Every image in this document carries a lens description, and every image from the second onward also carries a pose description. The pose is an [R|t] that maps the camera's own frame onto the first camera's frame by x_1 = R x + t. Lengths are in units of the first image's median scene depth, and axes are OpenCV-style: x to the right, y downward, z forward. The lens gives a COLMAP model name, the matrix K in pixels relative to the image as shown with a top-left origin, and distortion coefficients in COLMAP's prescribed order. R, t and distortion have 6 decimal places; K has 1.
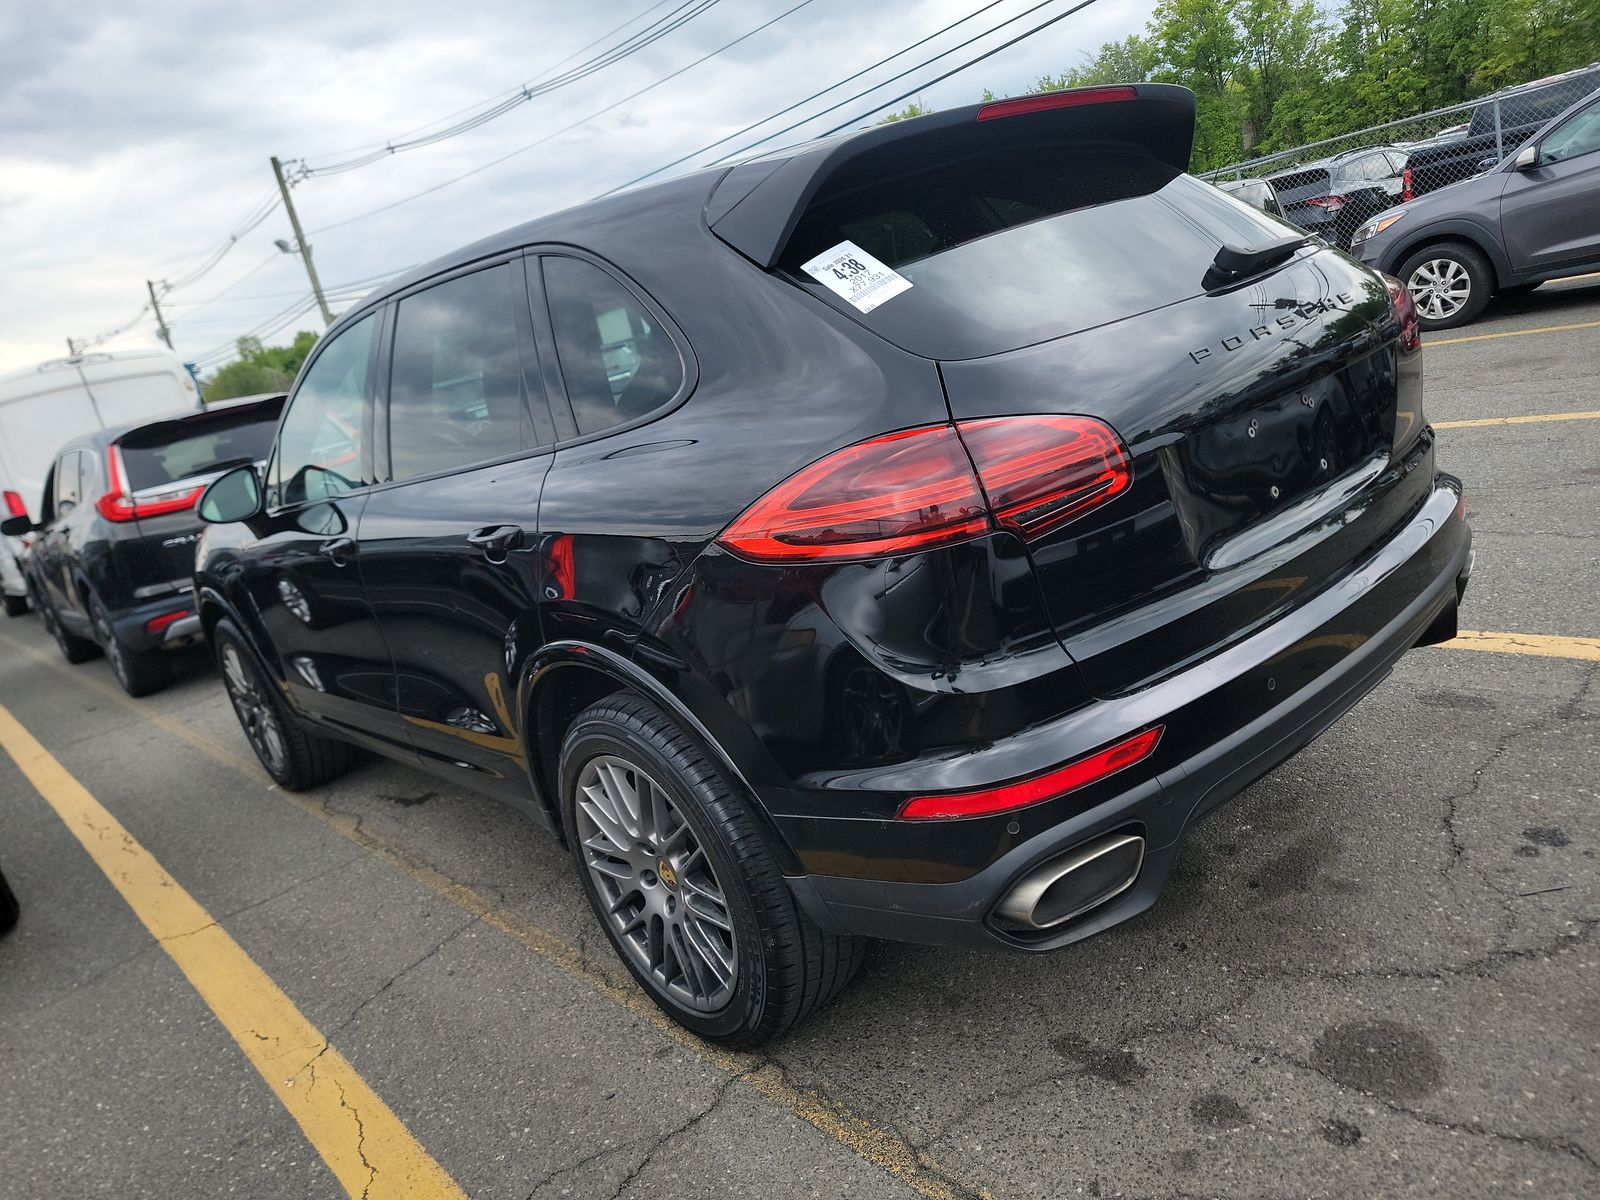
lens RADIAL K [[1239.5, 0, 862.9], [0, 1239.5, 606.5], [0, 0, 1]] dist [0.092110, -0.098559]
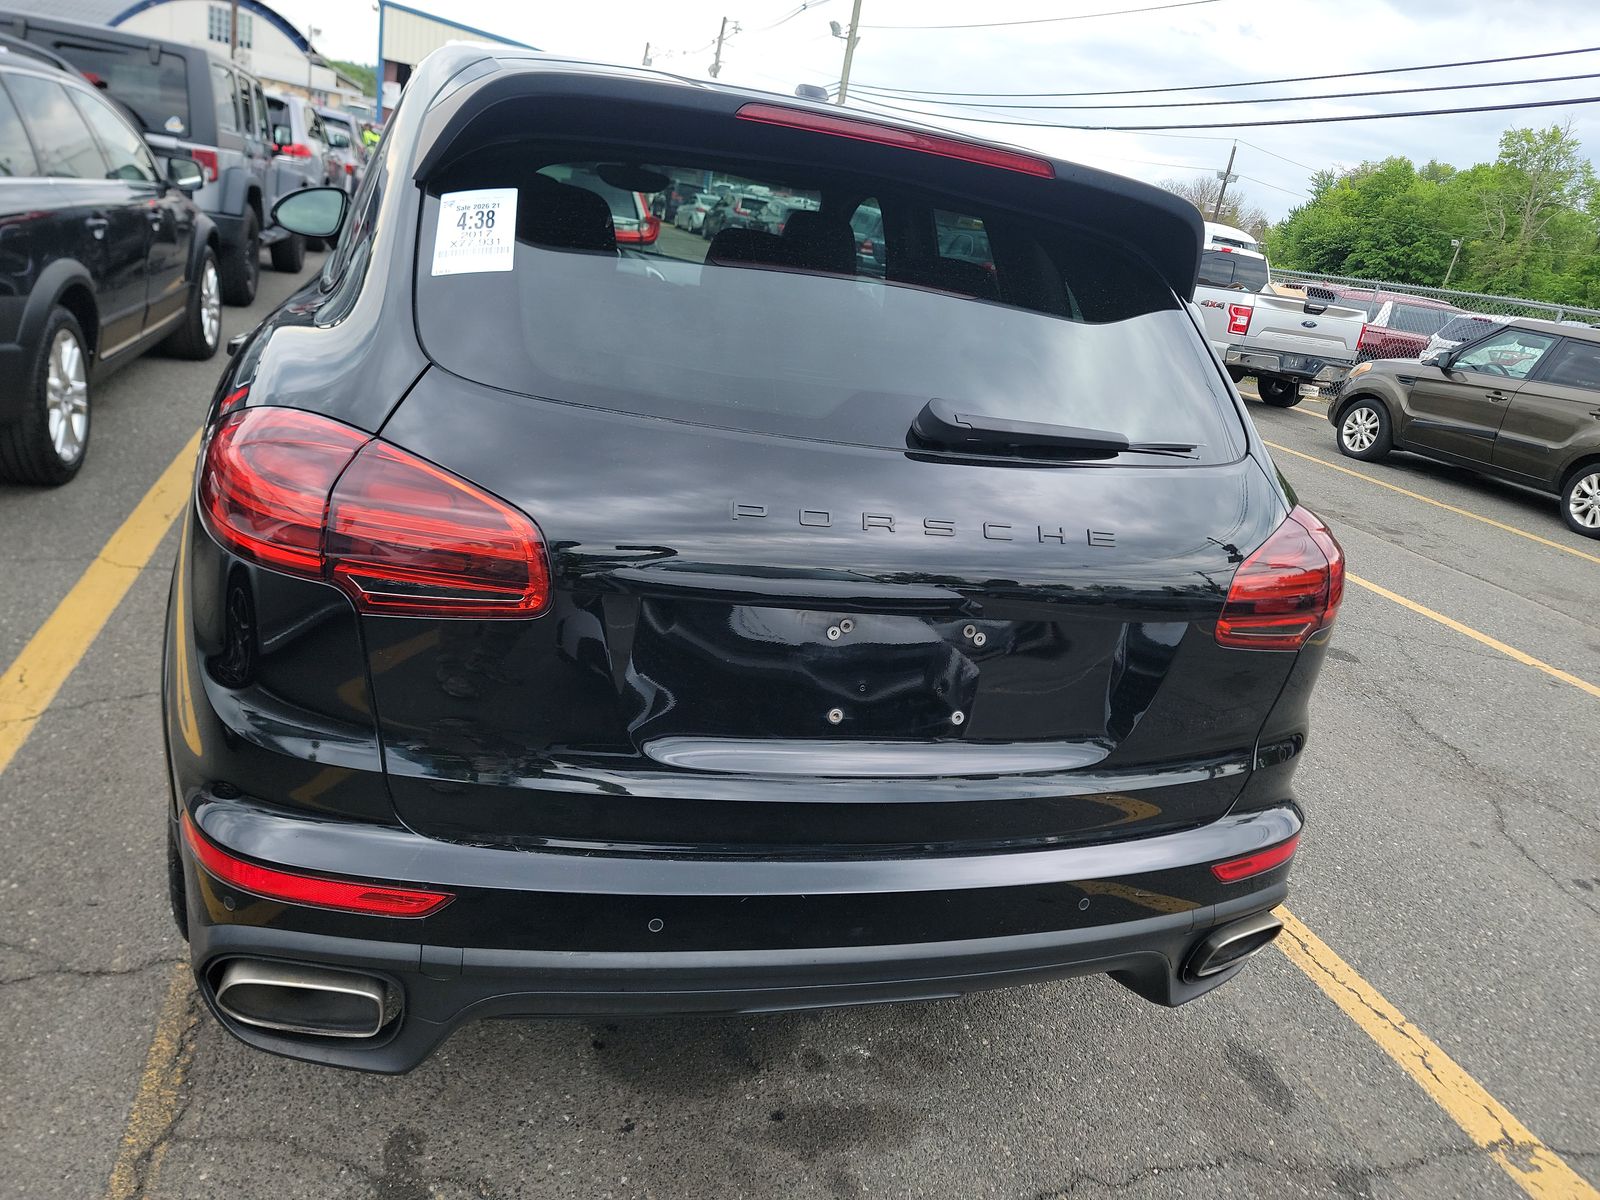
lens RADIAL K [[1239.5, 0, 862.9], [0, 1239.5, 606.5], [0, 0, 1]] dist [0.092110, -0.098559]
pose [[0.825866, 0.482287, -0.292136, 0.429460], [-0.456573, 0.875999, 0.155457, -0.222554], [0.330886, 0.004994, 0.943657, 0.231170]]
